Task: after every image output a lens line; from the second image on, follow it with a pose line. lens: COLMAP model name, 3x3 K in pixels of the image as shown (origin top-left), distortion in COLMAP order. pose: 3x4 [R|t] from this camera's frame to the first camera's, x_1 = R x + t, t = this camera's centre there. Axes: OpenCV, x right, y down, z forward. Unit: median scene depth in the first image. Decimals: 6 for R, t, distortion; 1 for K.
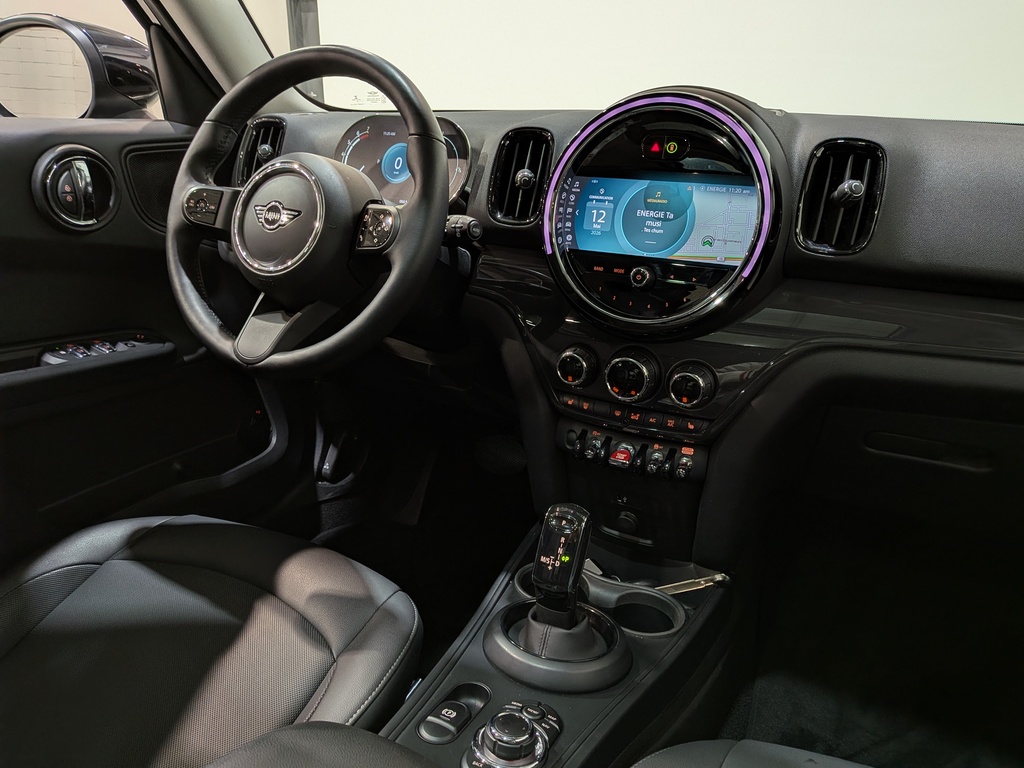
lens RADIAL K [[747.0, 0, 507.5], [0, 747.0, 391.5], [0, 0, 1]] dist [0.053678, -0.091738]
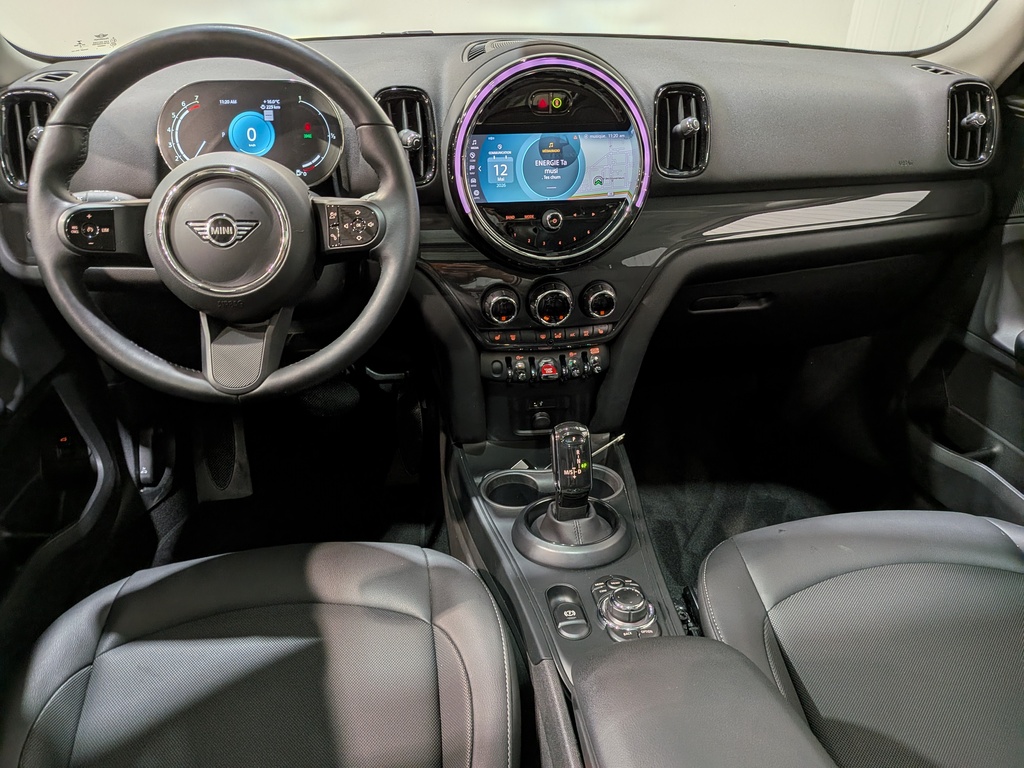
lens RADIAL K [[747.0, 0, 511.4], [0, 747.0, 387.4], [0, 0, 1]] dist [0.053678, -0.091738]
pose [[0.809597, -0.305556, 0.501187, -0.524135], [0.214800, 0.948828, 0.231488, -0.183943], [-0.546272, -0.079757, 0.833802, 0.041395]]
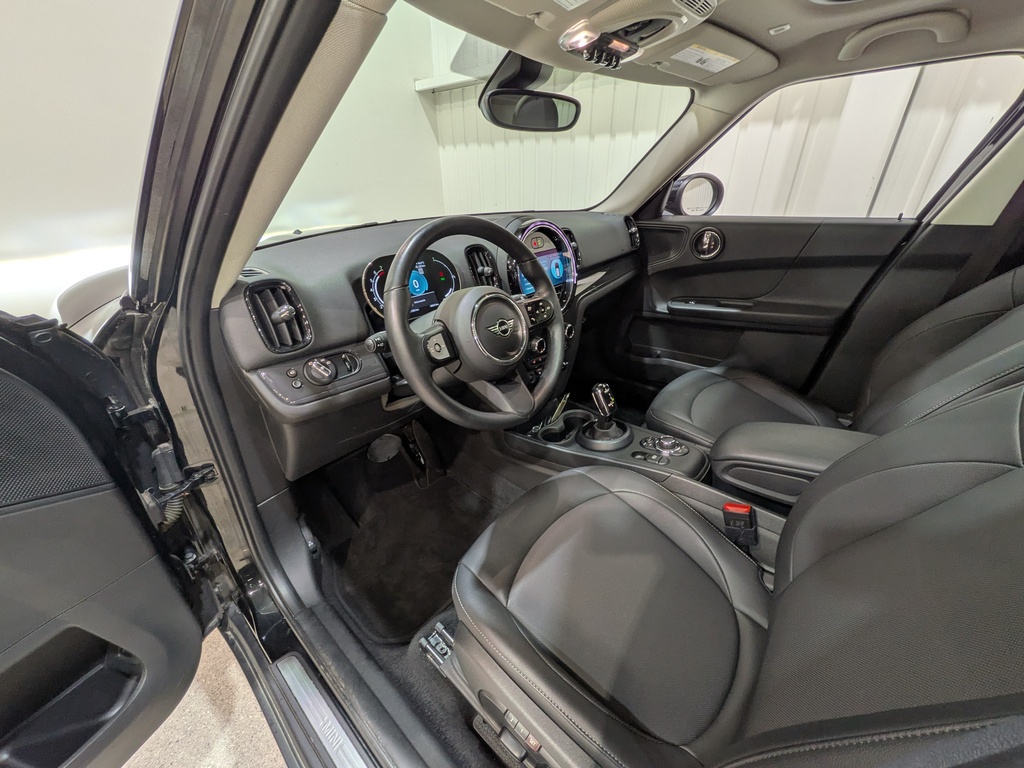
lens RADIAL K [[404.9, 0, 519.7], [0, 404.9, 385.1], [0, 0, 1]] dist [0.001123, 0.000001]
pose [[0.214441, -0.472065, 0.855084, -1.049331], [0.374941, 0.848164, 0.374216, -0.422742], [-0.901906, 0.240359, 0.358878, 0.674232]]
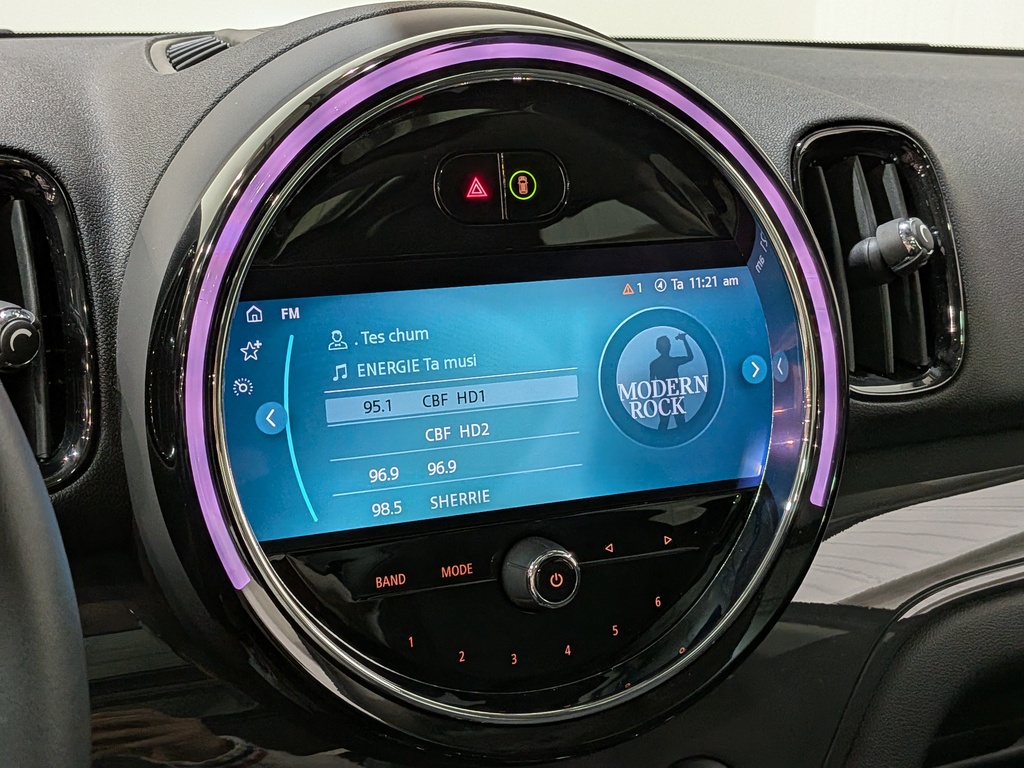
lens RADIAL K [[1532.9, 0, 529.0], [0, 1532.9, 371.0], [0, 0, 1]] dist [0.031581, 0.000000]
pose [[0.634608, -0.203467, 0.745569, -0.293075], [0.275001, 0.961031, 0.028194, -0.251212], [-0.722251, 0.187140, 0.665832, 0.533970]]
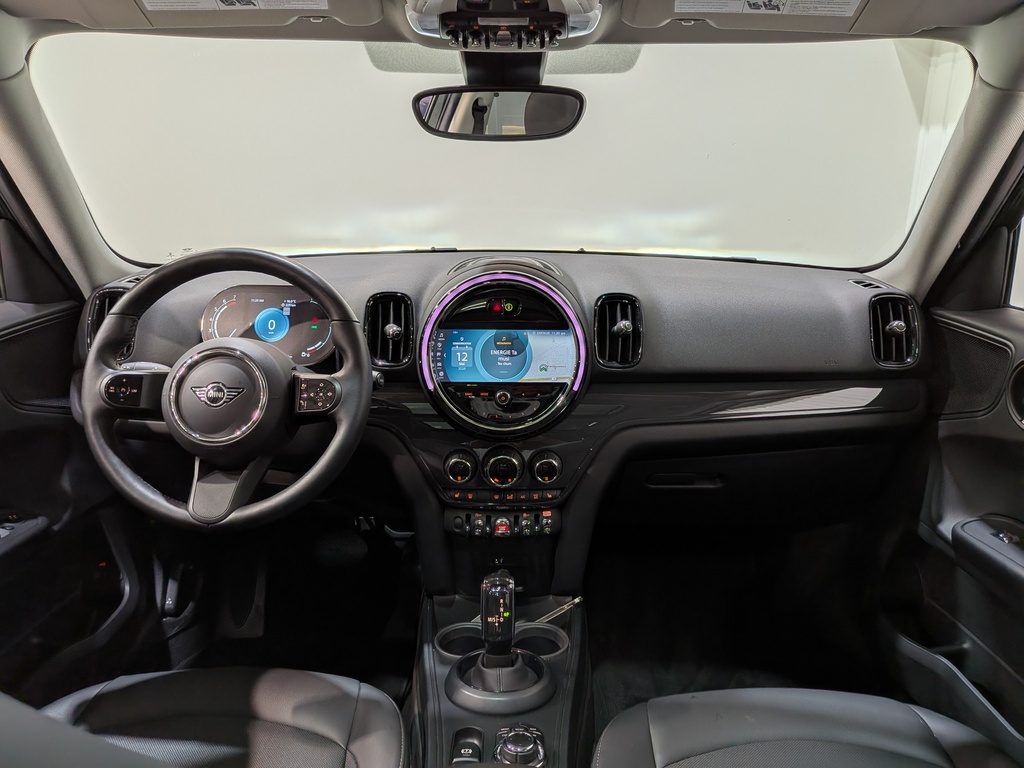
lens RADIAL K [[747.0, 0, 514.1], [0, 747.0, 370.0], [0, 0, 1]] dist [0.053678, -0.091738]
pose [[0.888567, -0.134908, 0.438461, -0.395780], [0.175595, 0.983013, -0.053395, -0.122348], [-0.423810, 0.124437, 0.897163, -0.256523]]
